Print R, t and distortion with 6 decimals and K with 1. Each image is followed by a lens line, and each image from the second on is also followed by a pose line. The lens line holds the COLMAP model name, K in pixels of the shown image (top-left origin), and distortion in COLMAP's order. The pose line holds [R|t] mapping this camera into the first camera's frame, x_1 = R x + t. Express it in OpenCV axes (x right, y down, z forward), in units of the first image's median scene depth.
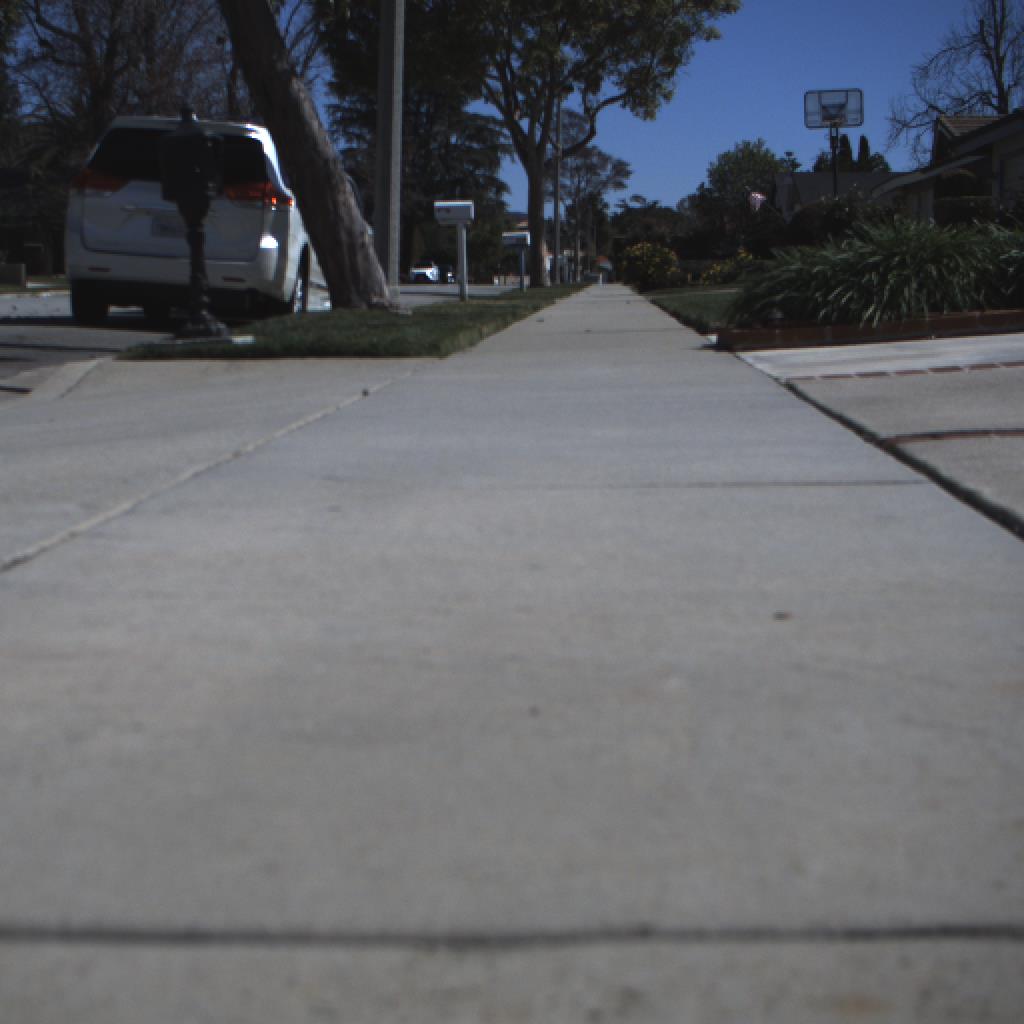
lens RADIAL K [[2361.4, 0, 388.5], [0, 2361.4, 509.8], [0, 0, 1]] dist [-0.150280, 0.835050]
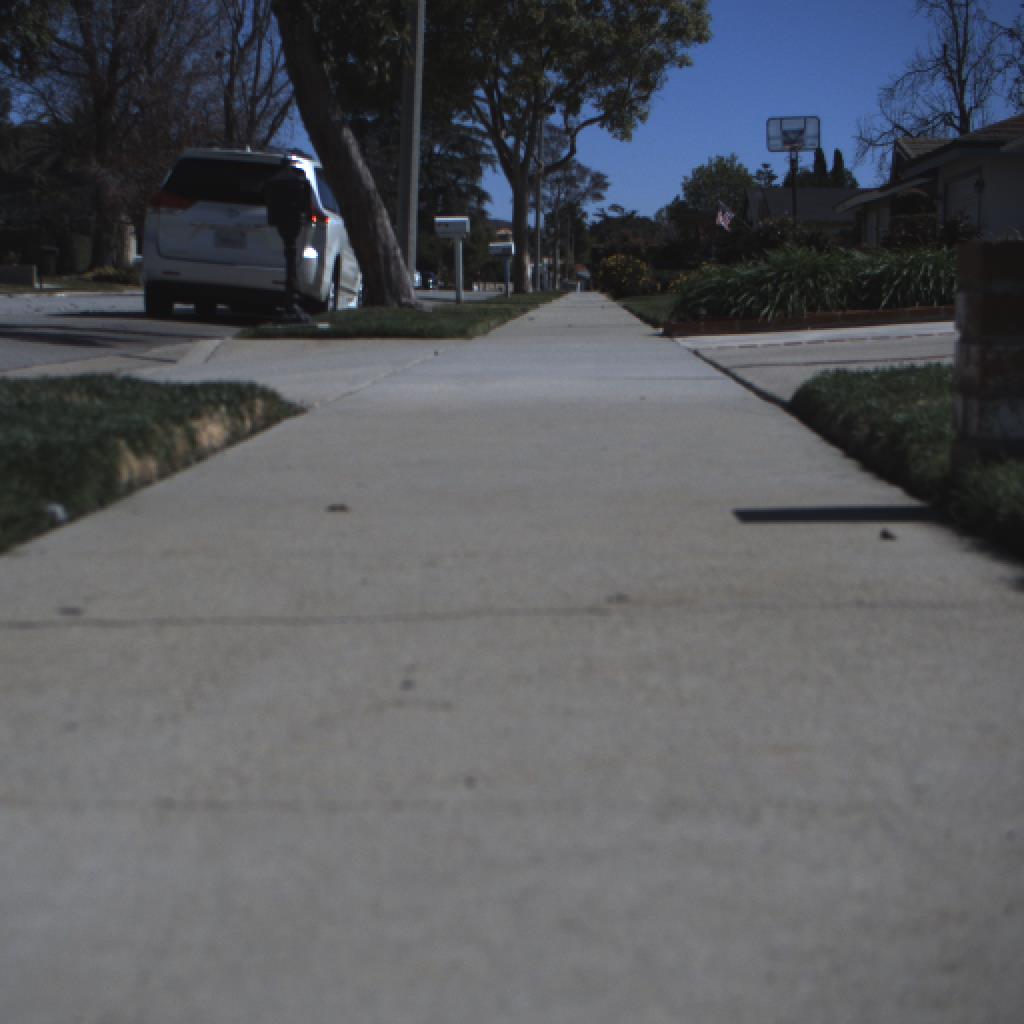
lens RADIAL K [[2361.4, 0, 388.5], [0, 2361.4, 509.8], [0, 0, 1]] dist [-0.150280, 0.835050]
pose [[0.999875, 0.011809, 0.010478, -0.004052], [-0.011785, 0.999928, -0.002391, 0.004372], [-0.010506, 0.002268, 0.999942, -0.043736]]
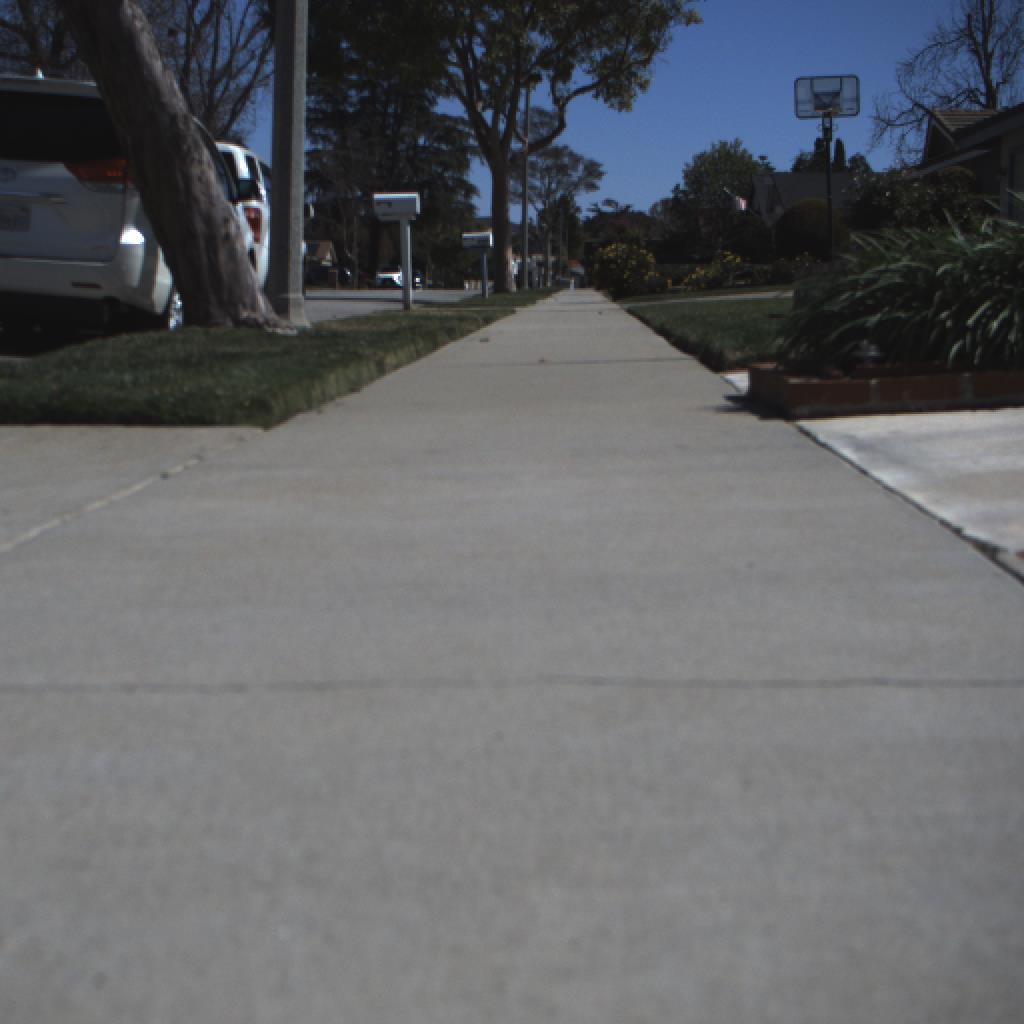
lens RADIAL K [[2361.4, 0, 388.5], [0, 2361.4, 509.8], [0, 0, 1]] dist [-0.150280, 0.835050]
pose [[0.999932, 0.000214, 0.011671, 0.004518], [-0.000191, 0.999998, -0.001984, -0.004434], [-0.011671, 0.001982, 0.999930, 0.044661]]
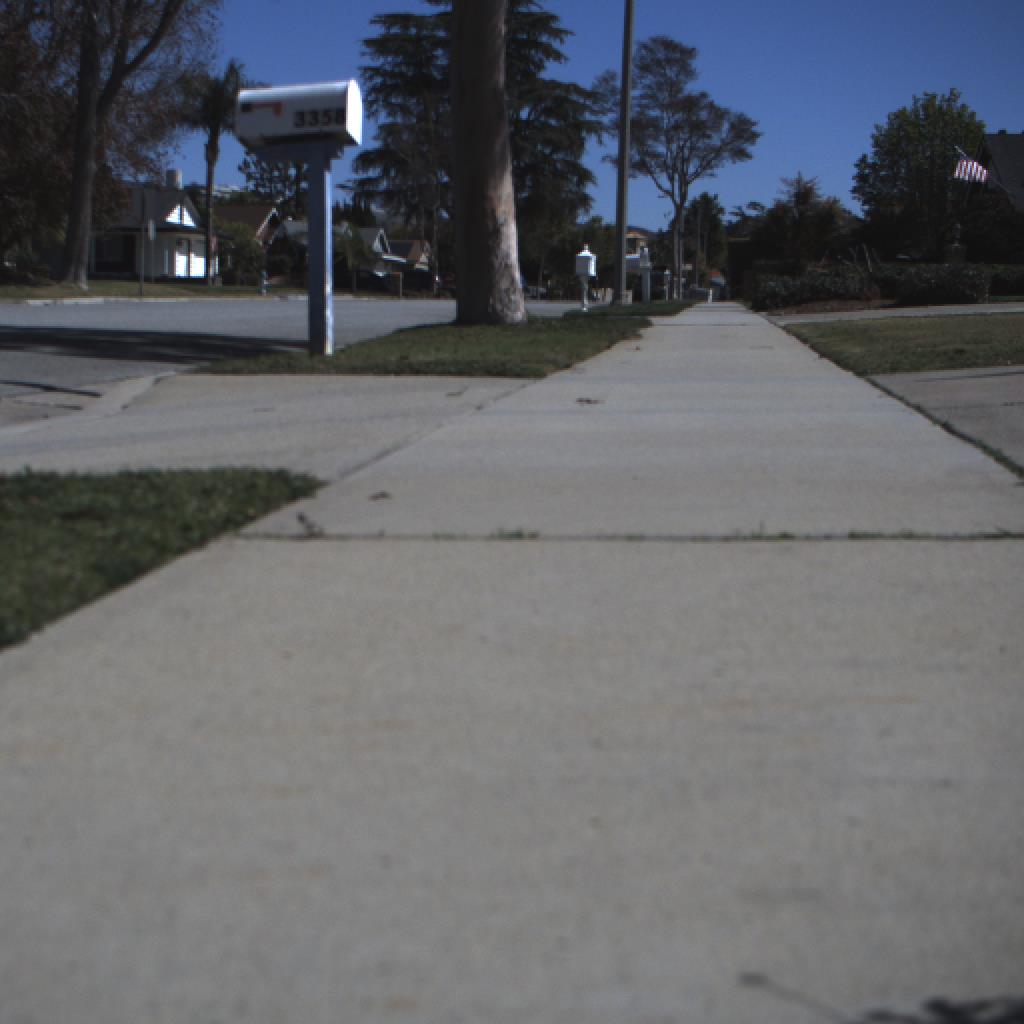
lens RADIAL K [[2361.4, 0, 388.5], [0, 2361.4, 509.8], [0, 0, 1]] dist [-0.150280, 0.835050]
pose [[0.998772, 0.019697, -0.045455, 0.035989], [-0.019918, 0.999792, -0.004417, -0.038186], [0.045359, 0.005317, 0.998957, 0.385684]]
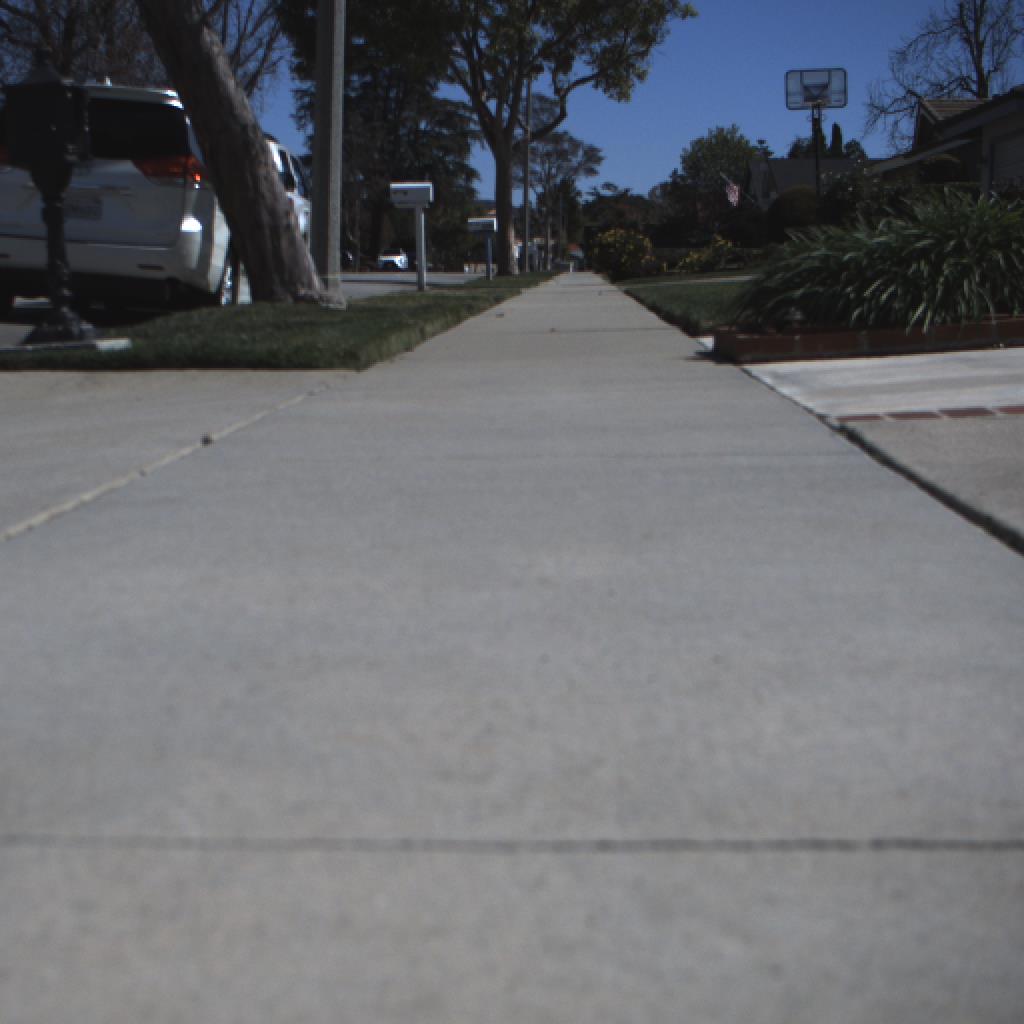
lens RADIAL K [[2361.4, 0, 388.5], [0, 2361.4, 509.8], [0, 0, 1]] dist [-0.150280, 0.835050]
pose [[0.999922, 0.001751, 0.012362, 0.002289], [-0.001815, 0.999985, 0.005218, -0.002329], [-0.012353, -0.005240, 0.999910, 0.023384]]
